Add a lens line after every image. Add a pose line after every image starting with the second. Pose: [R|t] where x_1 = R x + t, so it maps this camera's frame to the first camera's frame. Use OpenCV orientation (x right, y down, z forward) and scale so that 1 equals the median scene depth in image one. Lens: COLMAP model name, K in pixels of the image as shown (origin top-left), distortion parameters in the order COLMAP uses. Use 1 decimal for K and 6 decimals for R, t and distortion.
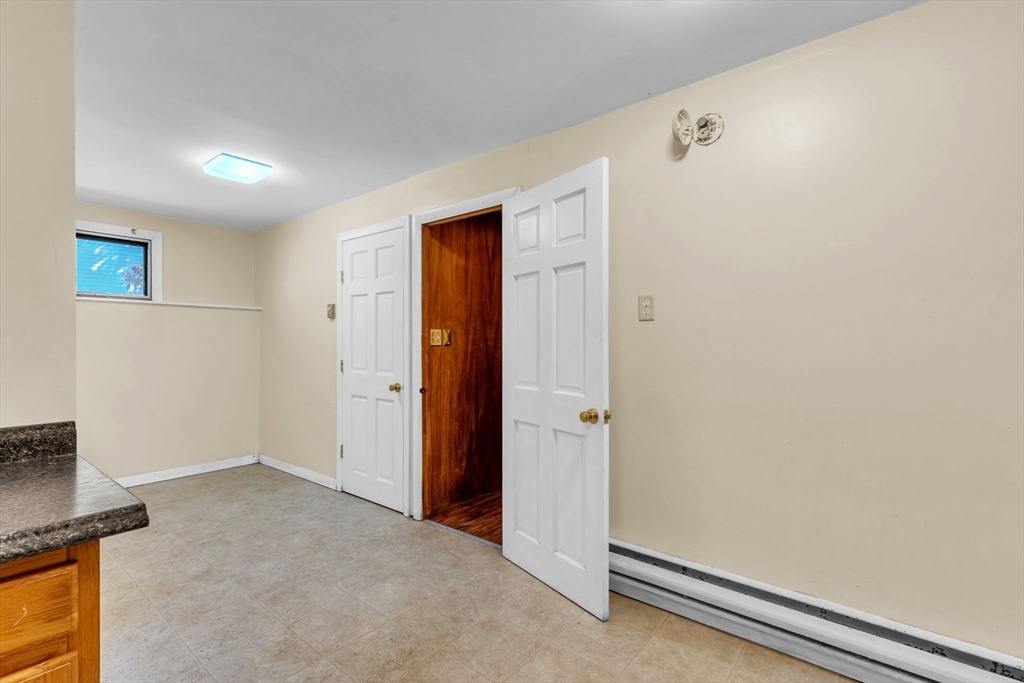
lens RADIAL K [[469.9, 0, 510.7], [0, 469.9, 341.4], [0, 0, 1]] dist [0.004894, 0.001703]
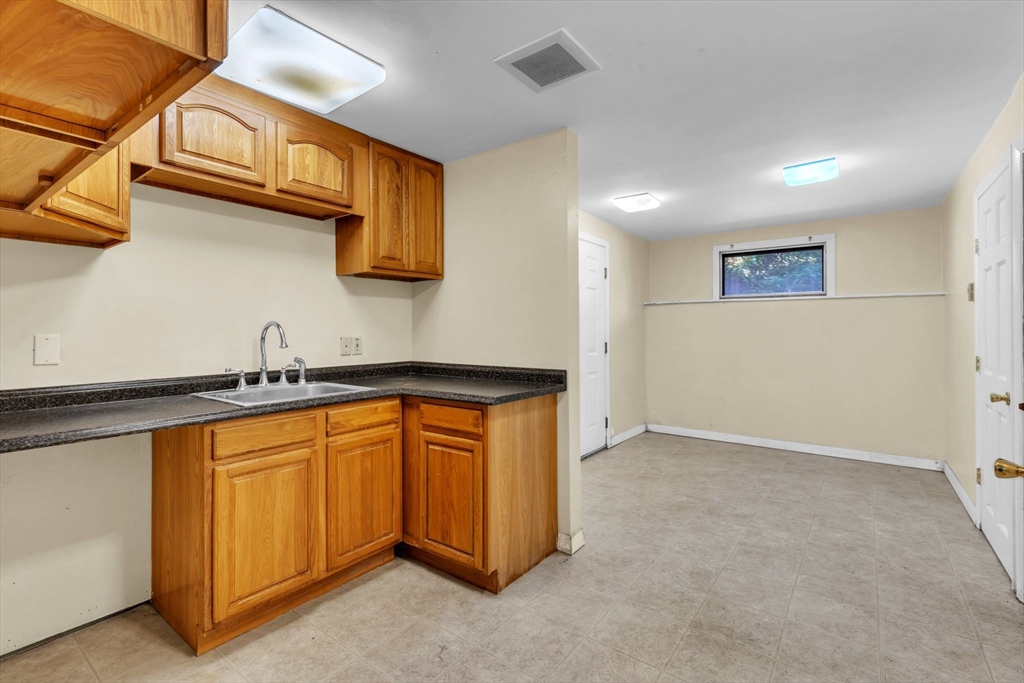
lens RADIAL K [[469.9, 0, 505.5], [0, 469.9, 327.5], [0, 0, 1]] dist [0.004894, 0.001703]
pose [[0.031527, -0.006639, -0.999481, 0.492802], [0.001280, 0.999977, -0.006602, -0.003771], [0.999502, -0.001072, 0.031535, 0.273144]]
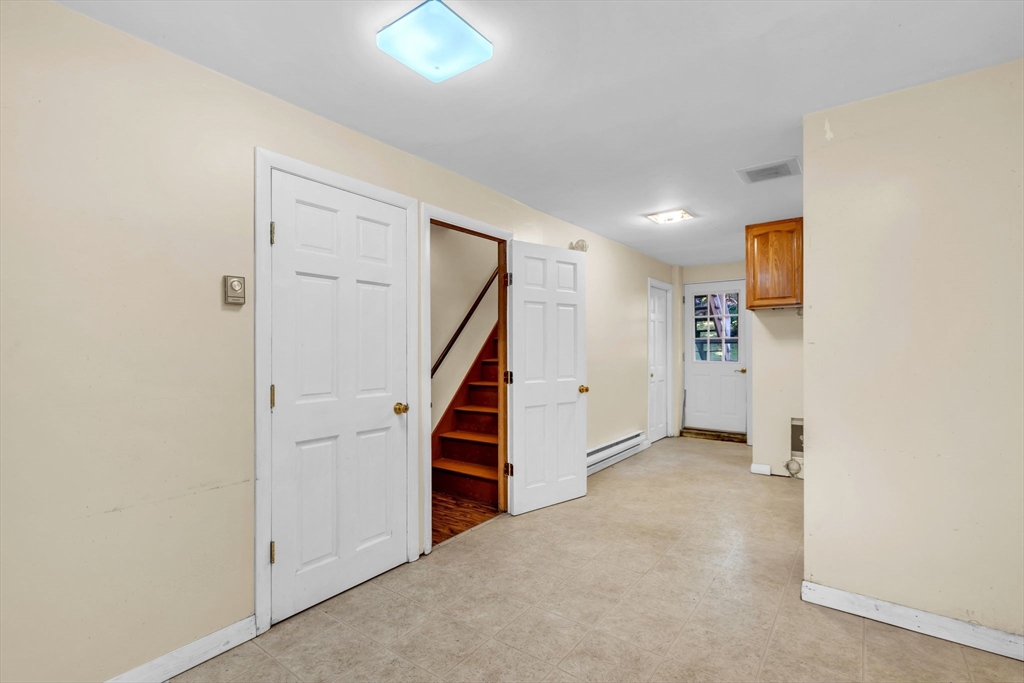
lens RADIAL K [[469.9, 0, 504.7], [0, 469.9, 346.6], [0, 0, 1]] dist [0.004894, 0.001703]
pose [[-0.032981, 0.002515, 0.999453, -1.176148], [0.003693, 0.999990, -0.002394, -0.003074], [-0.999449, 0.003612, -0.032990, 0.963927]]
